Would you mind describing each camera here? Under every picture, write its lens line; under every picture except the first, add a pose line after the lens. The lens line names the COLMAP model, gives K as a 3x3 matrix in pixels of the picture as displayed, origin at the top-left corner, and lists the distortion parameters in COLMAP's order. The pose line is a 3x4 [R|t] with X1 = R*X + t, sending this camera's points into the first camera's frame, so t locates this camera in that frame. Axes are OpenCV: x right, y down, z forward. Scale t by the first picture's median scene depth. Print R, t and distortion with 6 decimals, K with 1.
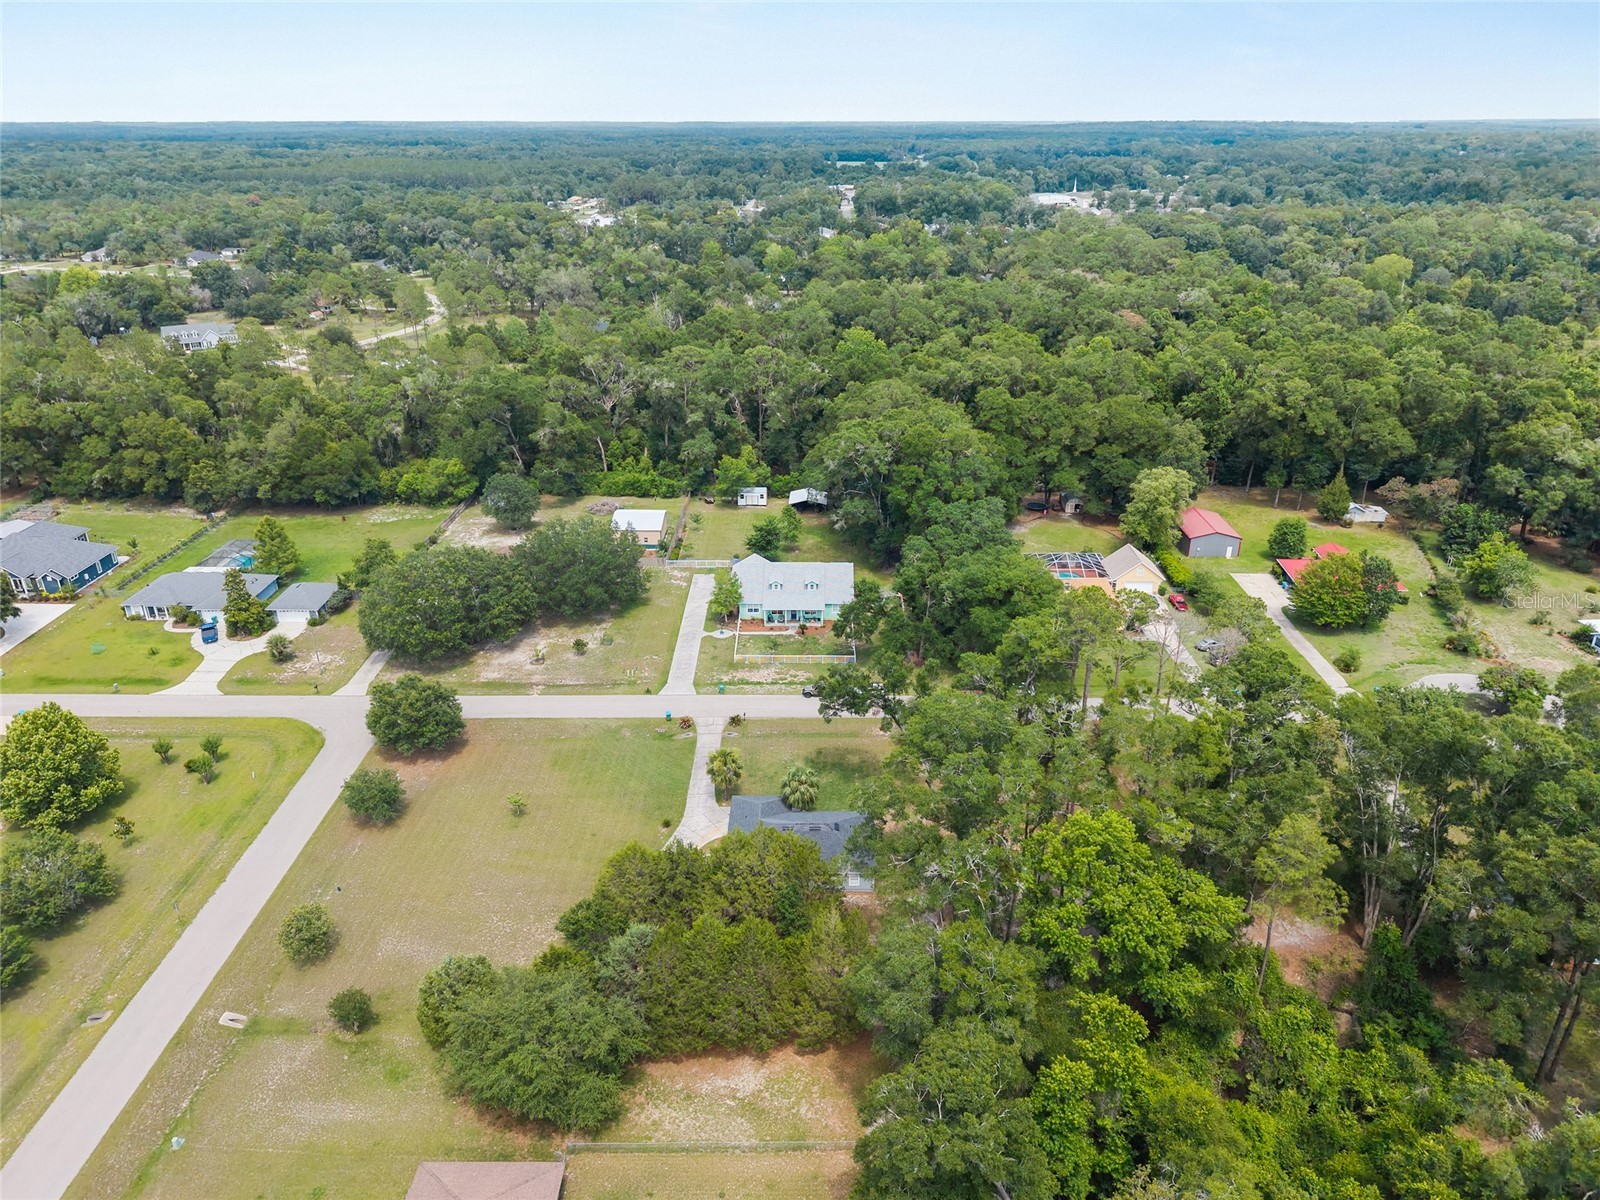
lens RADIAL K [[1064.8, 0, 805.5], [0, 1064.8, 602.2], [0, 0, 1]] dist [0.019706, -0.033657]
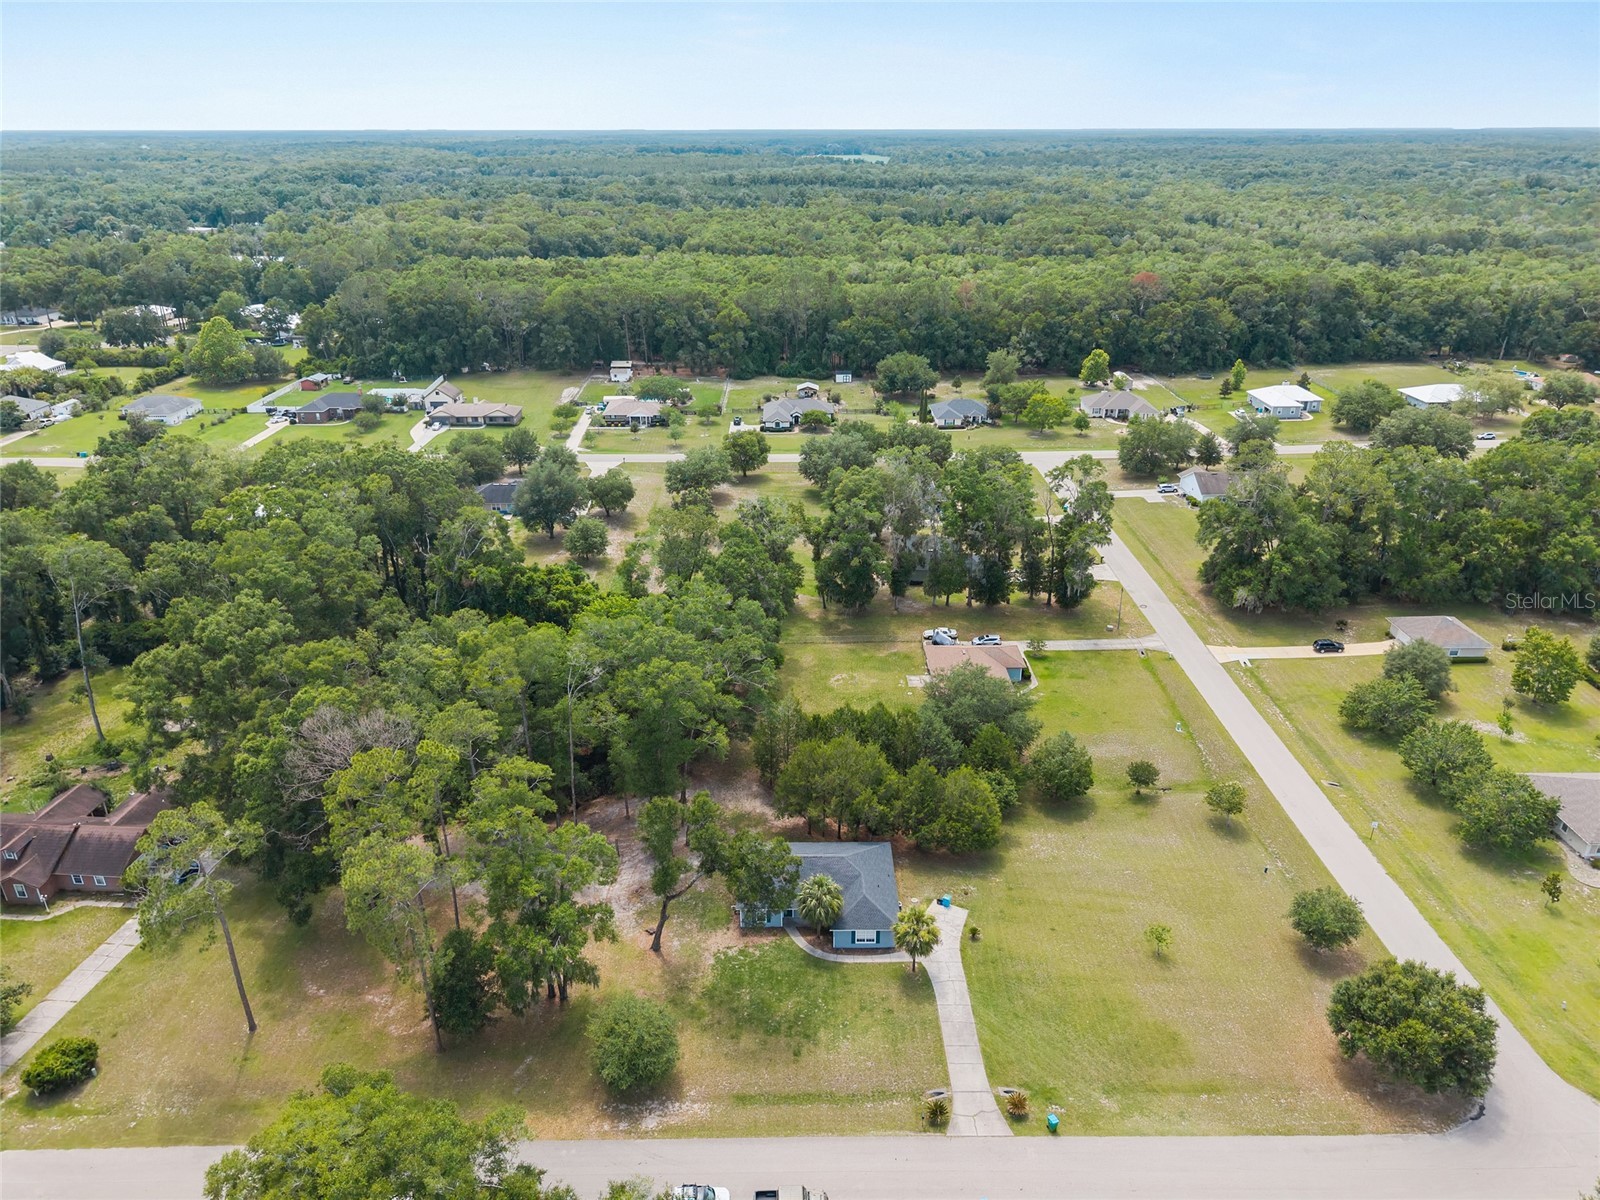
lens RADIAL K [[1078.6, 0, 803.3], [0, 1078.6, 595.6], [0, 0, 1]] dist [0.008786, -0.005638]
pose [[-0.999843, 0.012560, -0.012489, 0.014668], [-0.000737, 0.675011, 0.737807, -0.572705], [0.017697, 0.737701, -0.674896, 1.270562]]
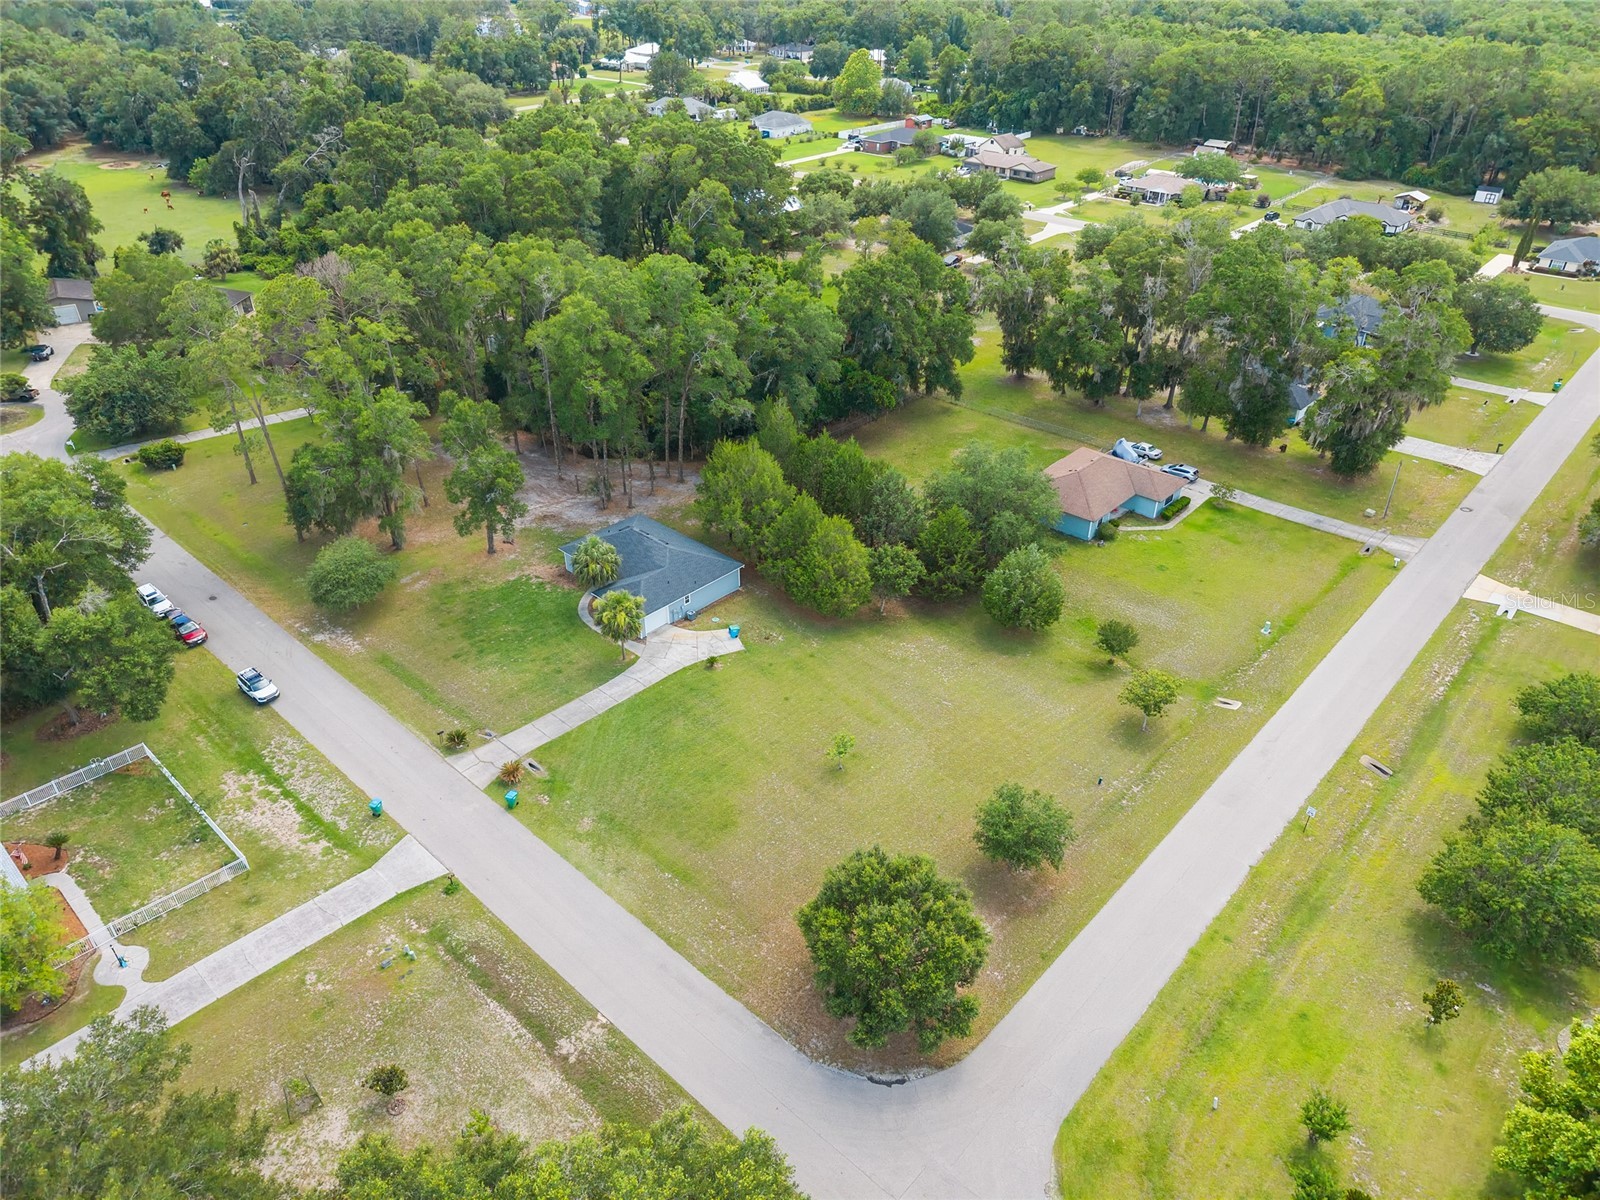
lens RADIAL K [[1078.0, 0, 800.0], [0, 1078.0, 600.0], [0, 0, 1]] dist [0.008624, 0.006086]
pose [[-0.743198, -0.356455, 0.566213, -0.562414], [0.272189, 0.611995, 0.742546, -0.361062], [-0.611204, 0.705976, -0.357810, 1.109641]]
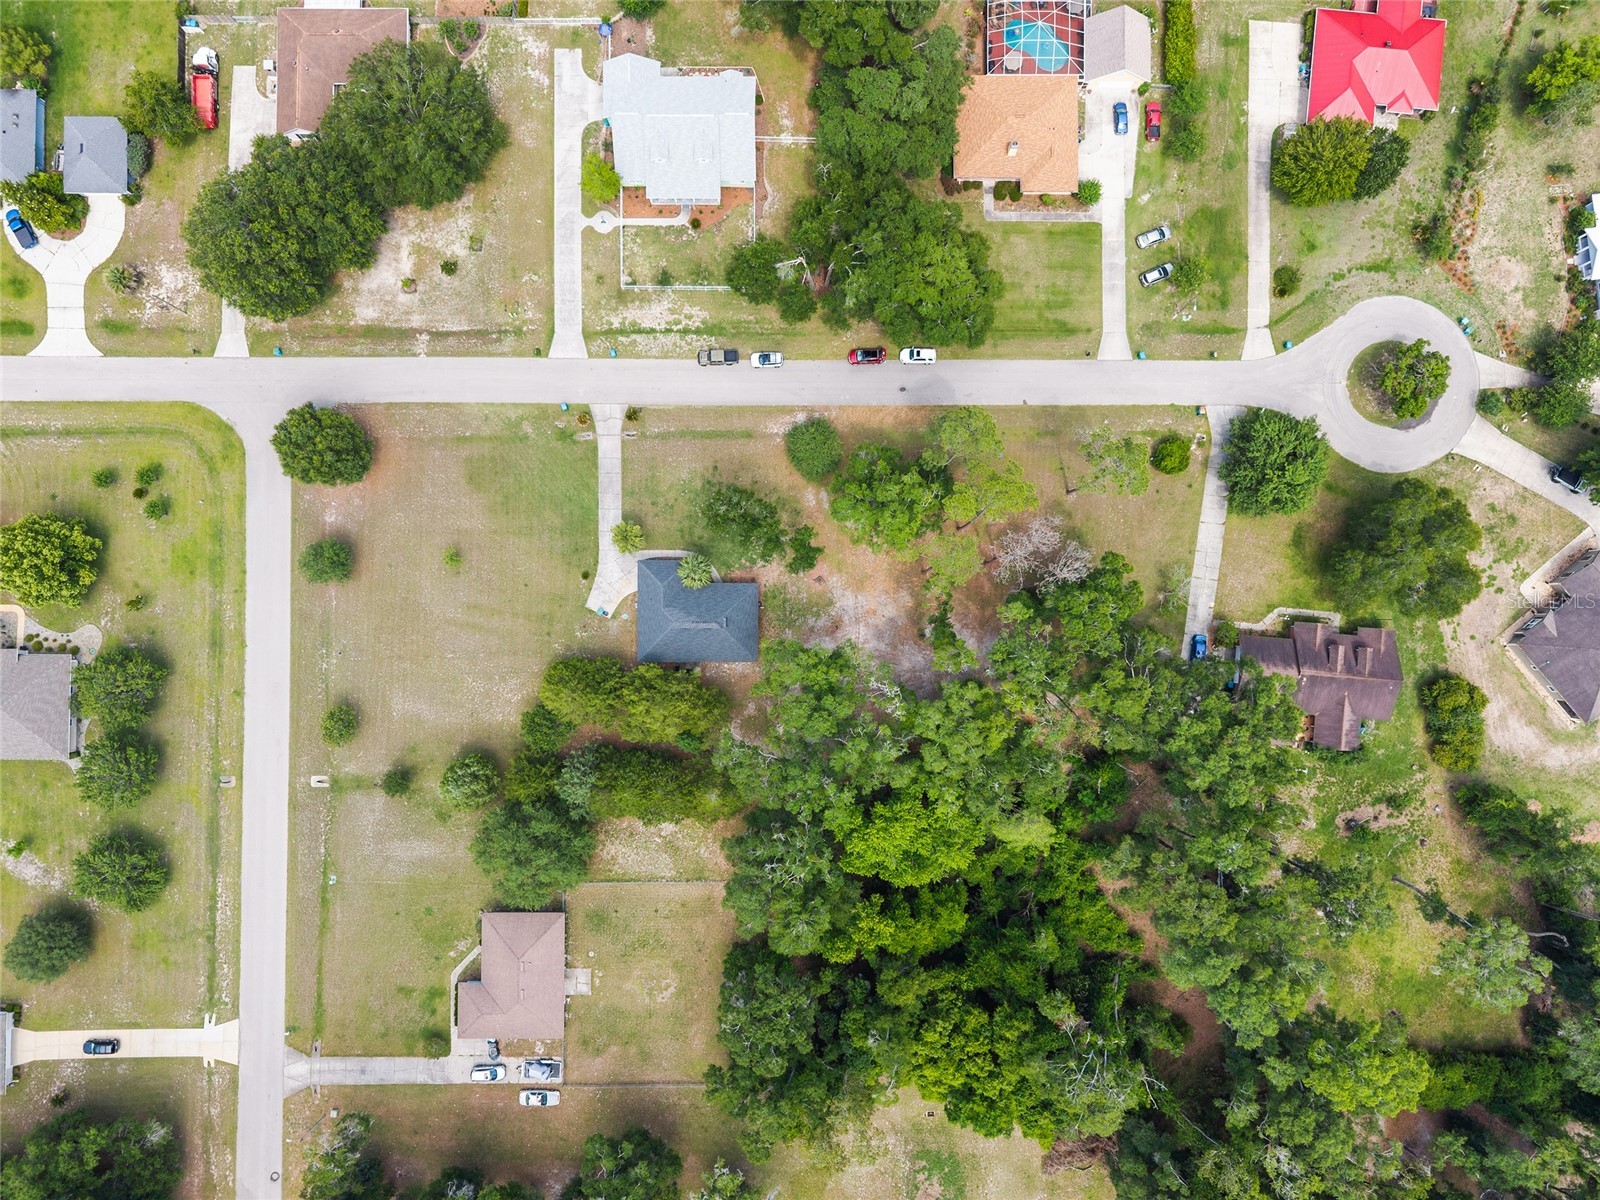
lens RADIAL K [[1064.8, 0, 805.5], [0, 1064.8, 602.2], [0, 0, 1]] dist [0.019706, -0.033657]
pose [[0.999972, -0.006717, 0.003418, 0.102372], [-0.000128, 0.438354, 0.898803, -0.776595], [-0.007536, -0.898777, 0.438340, 0.413244]]
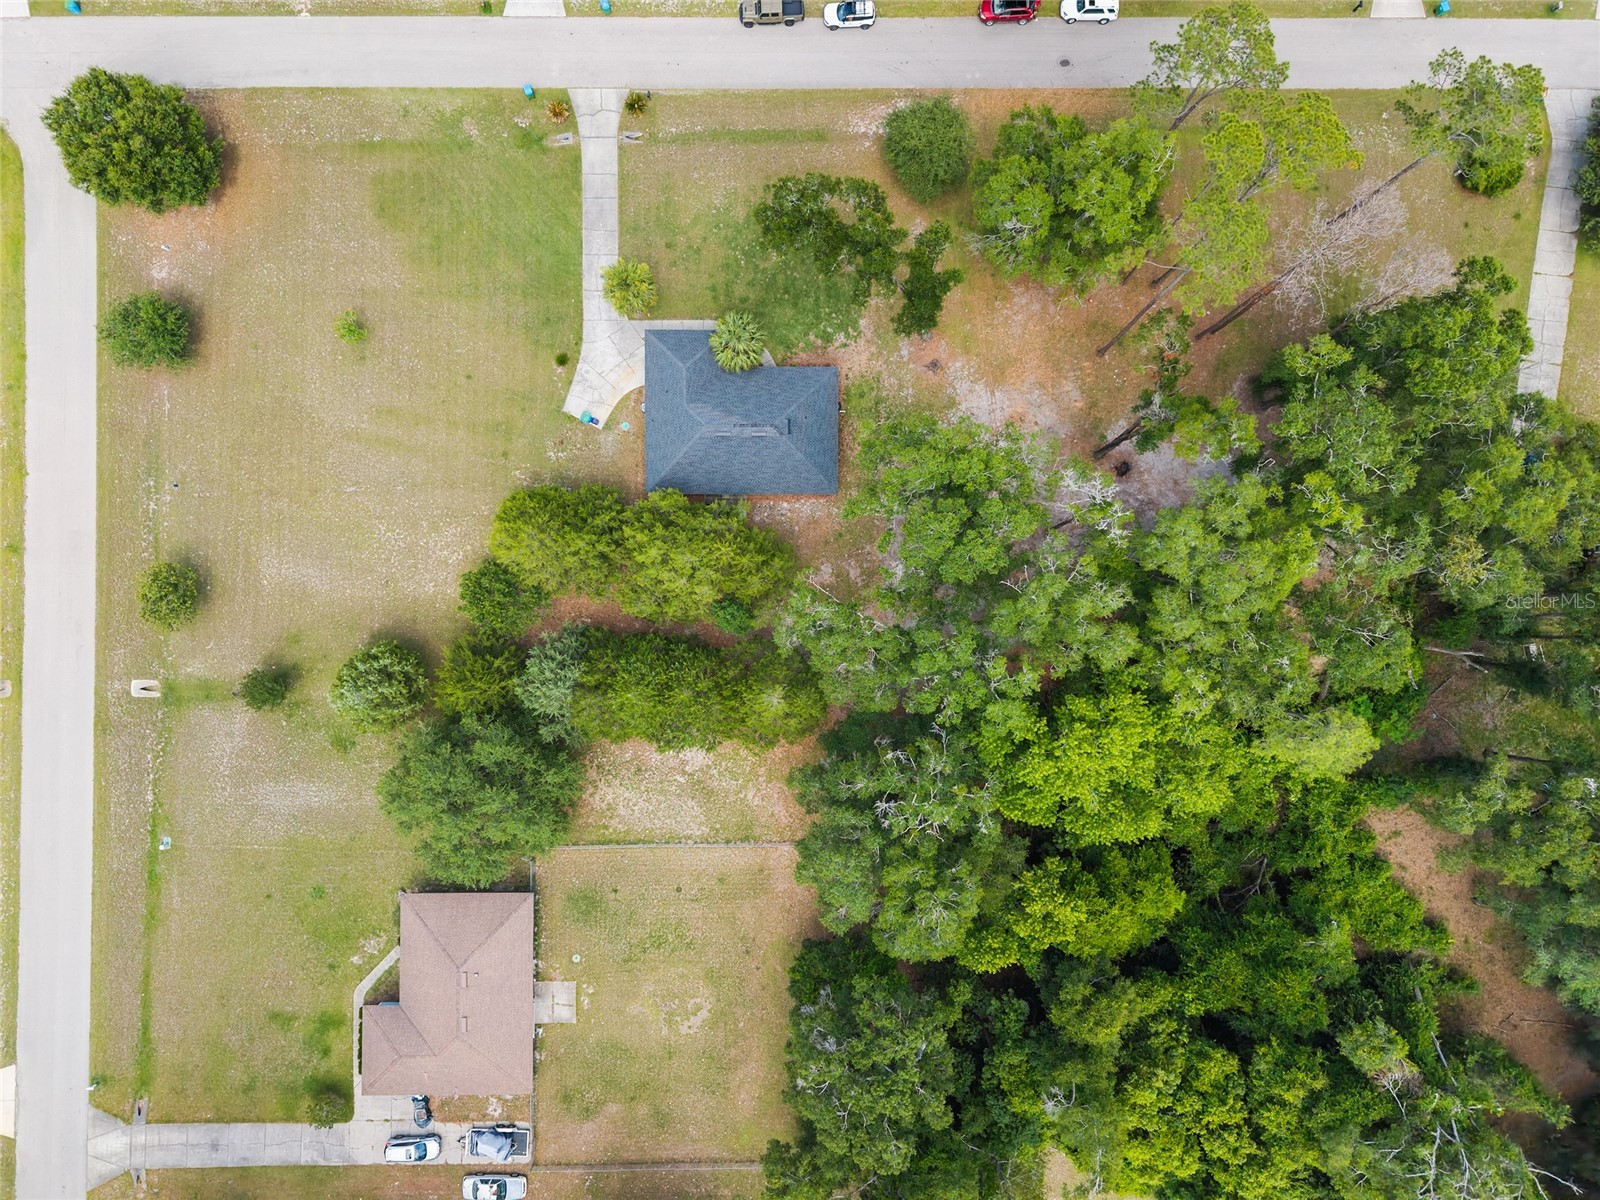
lens RADIAL K [[1078.6, 0, 803.3], [0, 1078.6, 595.6], [0, 0, 1]] dist [0.008786, -0.005638]
pose [[0.999929, -0.011365, 0.003456, 0.032042], [0.001834, 0.435184, 0.900339, -0.369810], [-0.011737, -0.900270, 0.435175, 0.475222]]
